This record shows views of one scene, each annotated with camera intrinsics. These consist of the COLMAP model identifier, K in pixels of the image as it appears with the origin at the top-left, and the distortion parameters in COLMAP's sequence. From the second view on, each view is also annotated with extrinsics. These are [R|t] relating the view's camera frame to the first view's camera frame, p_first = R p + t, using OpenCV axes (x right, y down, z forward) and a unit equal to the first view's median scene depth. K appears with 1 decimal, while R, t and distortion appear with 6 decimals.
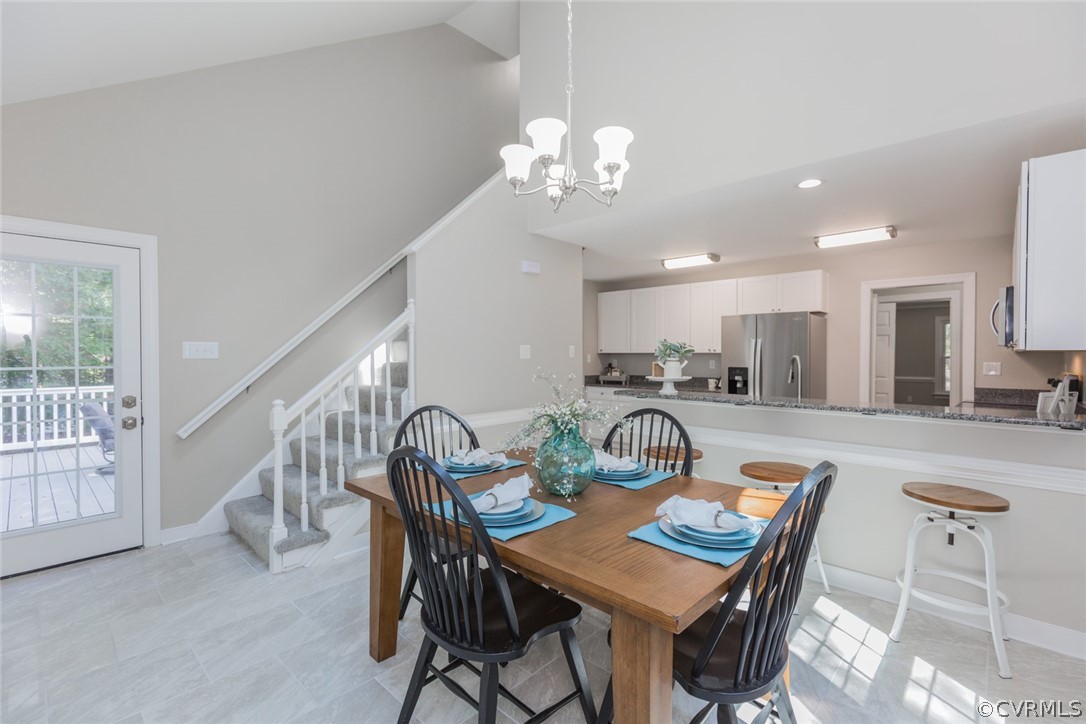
lens RADIAL K [[485.4, 0, 539.1], [0, 485.4, 362.6], [0, 0, 1]] dist [0.010016, -0.003106]
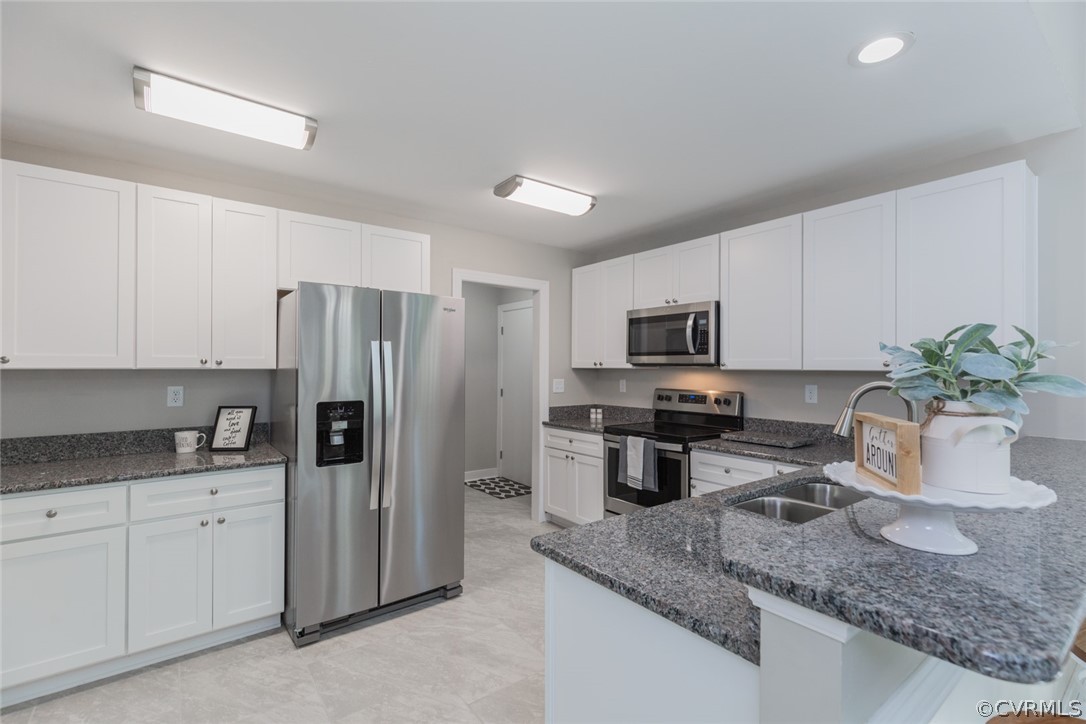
lens RADIAL K [[485.4, 0, 545.2], [0, 485.4, 363.6], [0, 0, 1]] dist [0.010016, -0.003106]
pose [[0.162578, 0.008895, 0.986656, -0.006727], [0.014152, 0.999835, -0.011346, -0.018264], [-0.986594, 0.015807, 0.162425, 0.772993]]
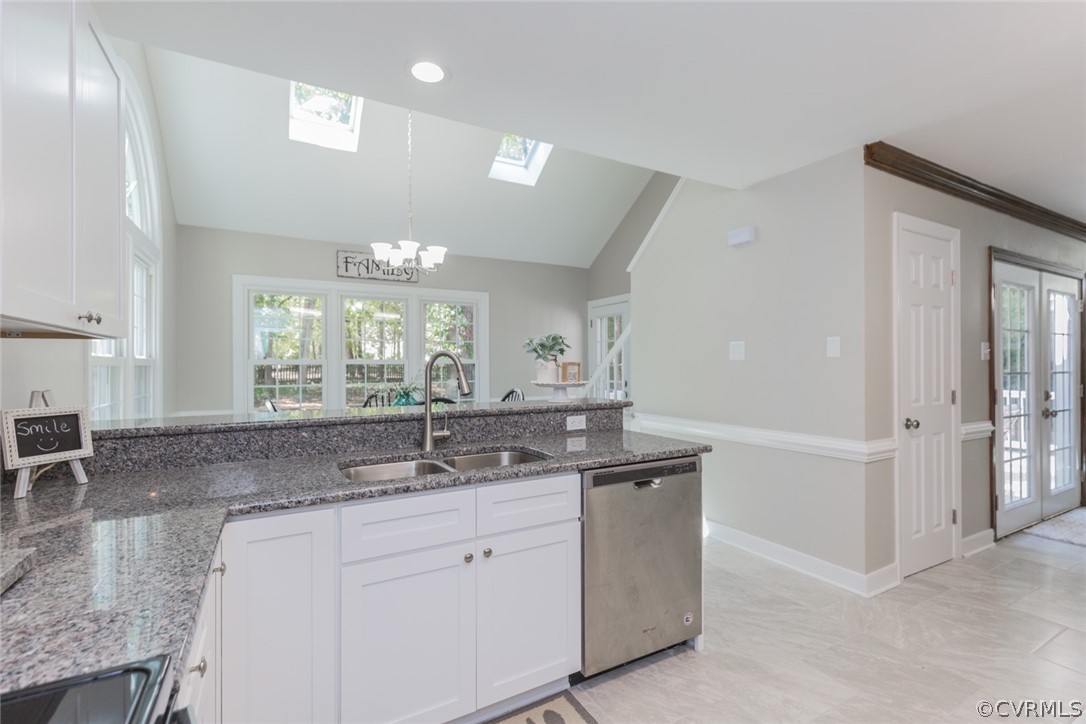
lens RADIAL K [[485.4, 0, 544.7], [0, 485.4, 363.0], [0, 0, 1]] dist [0.010016, -0.003106]
pose [[-0.298982, -0.004092, -0.954250, 0.670043], [-0.013409, 0.999910, -0.000087, 0.001113], [0.954165, 0.012770, -0.299010, 0.809225]]
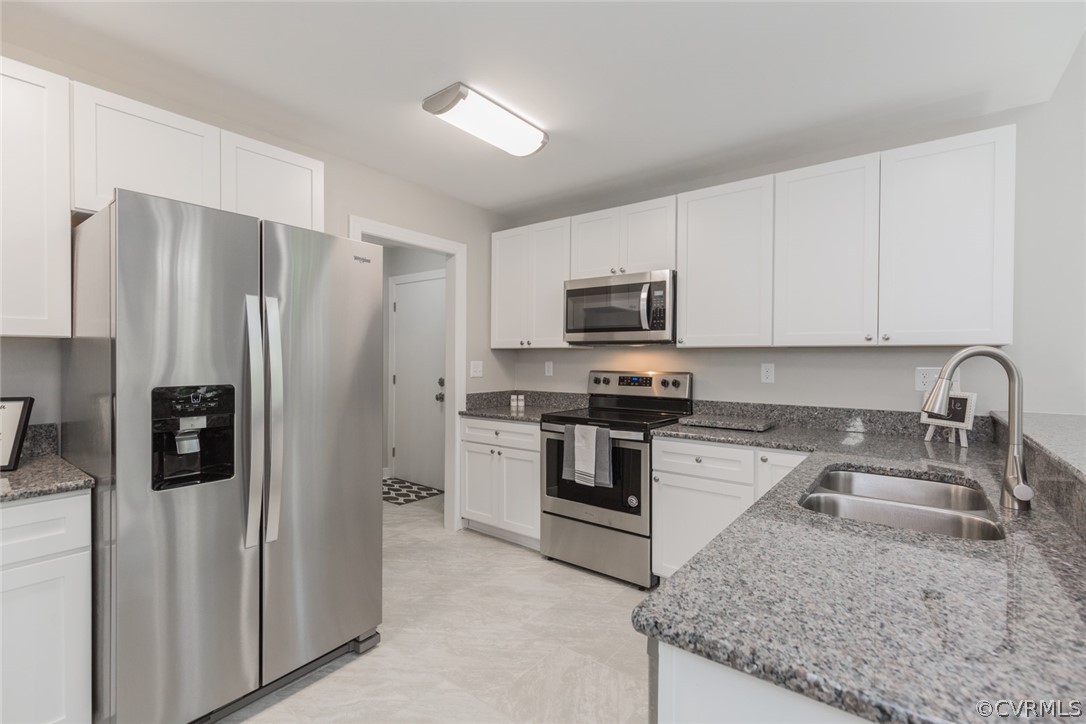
lens RADIAL K [[485.4, 0, 545.0], [0, 485.4, 362.0], [0, 0, 1]] dist [0.010016, -0.003106]
pose [[-0.103781, -0.008420, 0.994565, 0.102479], [0.012852, 0.999869, 0.009805, -0.005085], [-0.994517, 0.013799, -0.103659, 0.860495]]
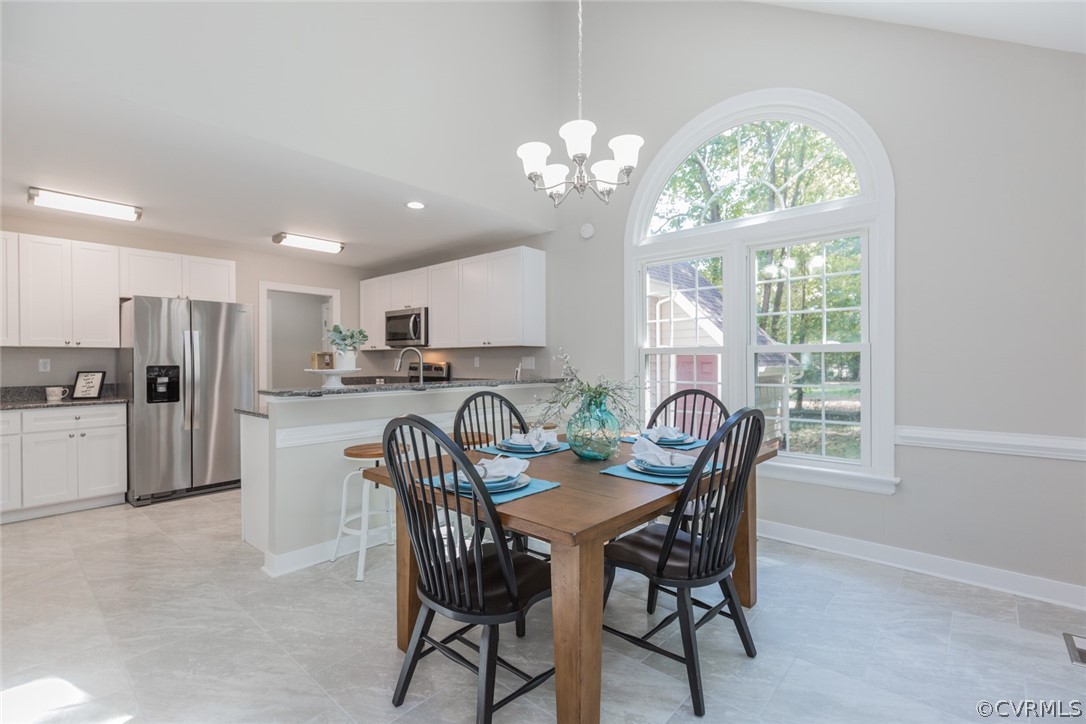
lens RADIAL K [[485.4, 0, 543.8], [0, 485.4, 361.0], [0, 0, 1]] dist [0.010016, -0.003106]
pose [[-0.033365, -0.002283, 0.999441, -0.398231], [0.022188, 0.999749, 0.003024, 0.014361], [-0.999197, 0.022277, -0.033306, 0.444946]]
